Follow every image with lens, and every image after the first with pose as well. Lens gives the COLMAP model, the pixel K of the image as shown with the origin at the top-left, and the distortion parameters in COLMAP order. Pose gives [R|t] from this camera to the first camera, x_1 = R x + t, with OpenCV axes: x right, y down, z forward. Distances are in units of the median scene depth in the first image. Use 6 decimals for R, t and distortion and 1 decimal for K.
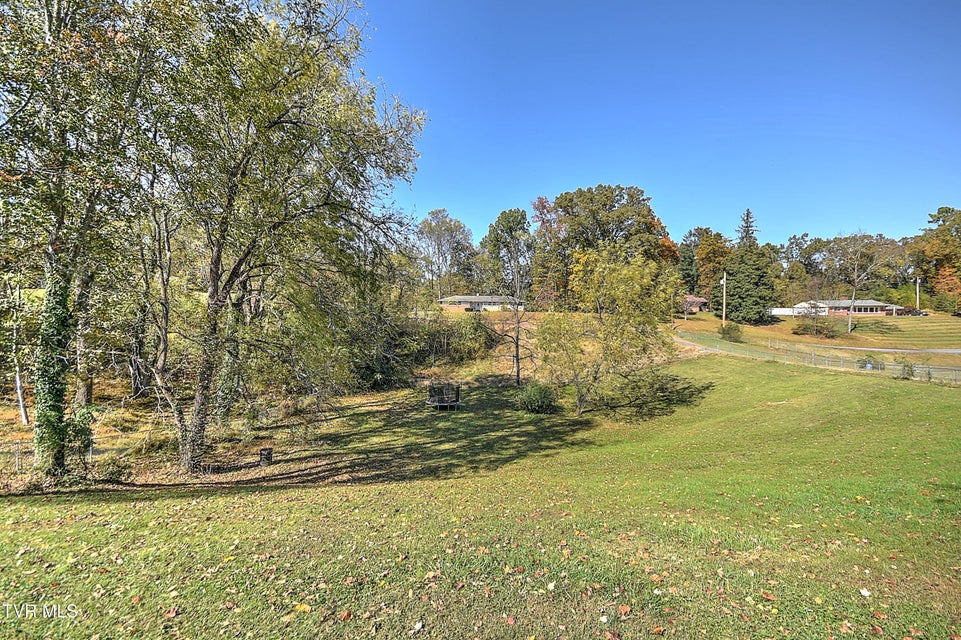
lens RADIAL K [[414.9, 0, 473.4], [0, 414.9, 321.4], [0, 0, 1]] dist [0.003913, -0.003336]
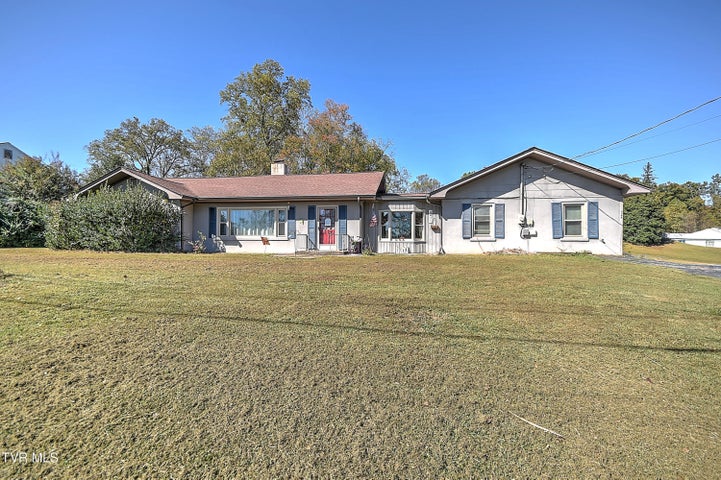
lens RADIAL K [[311.3, 0, 358.7], [0, 311.3, 238.3], [0, 0, 1]] dist [0.003913, -0.003336]
pose [[0.957365, -0.003934, -0.288856, 0.039788], [-0.002236, 0.999776, -0.021028, 0.008397], [0.288874, 0.020777, 0.957142, -0.305947]]
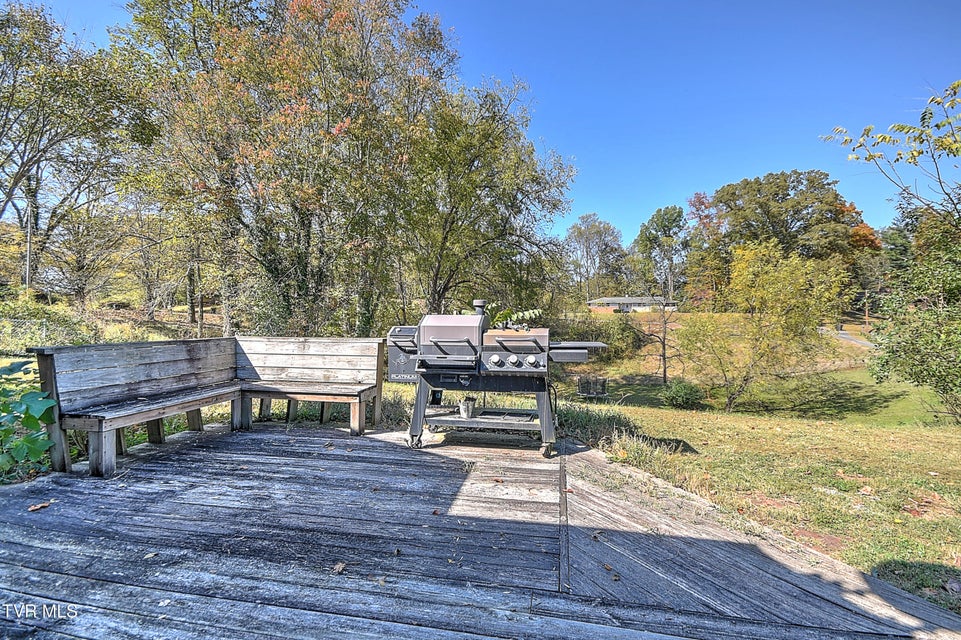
lens RADIAL K [[414.9, 0, 475.2], [0, 414.9, 323.5], [0, 0, 1]] dist [0.003913, -0.003336]
pose [[0.939950, 0.001505, -0.341308, 0.008002], [-0.001089, 0.999998, 0.001409, 0.001176], [0.341309, -0.000953, 0.939950, -0.075089]]
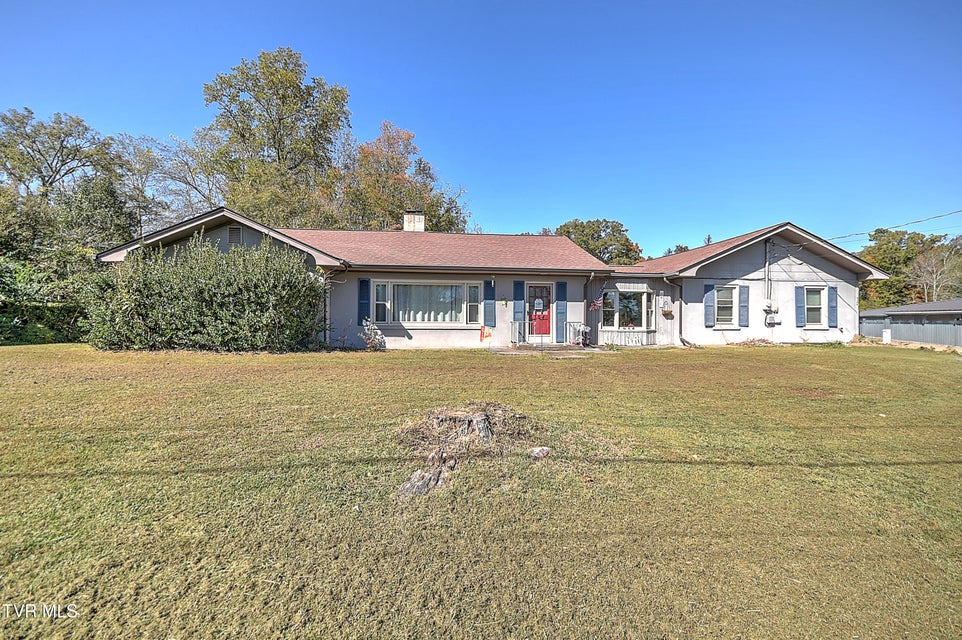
lens RADIAL K [[415.4, 0, 477.4], [0, 415.4, 324.1], [0, 0, 1]] dist [0.003913, -0.003336]
pose [[0.999924, 0.000331, -0.012284, -0.035113], [-0.000340, 1.000000, -0.000702, 0.004707], [0.012284, 0.000706, 0.999924, -0.312983]]
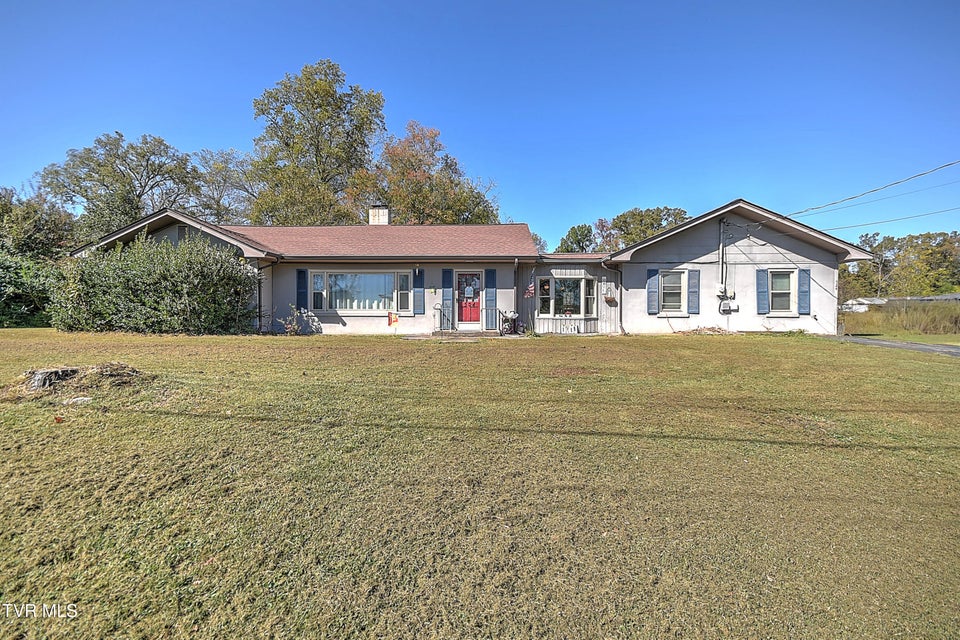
lens RADIAL K [[414.5, 0, 478.2], [0, 414.5, 320.3], [0, 0, 1]] dist [0.003913, -0.003336]
pose [[0.985035, 0.000678, -0.172351, 0.011798], [-0.000241, 0.999997, 0.002554, 0.007336], [0.172352, -0.002474, 0.985032, -0.311415]]
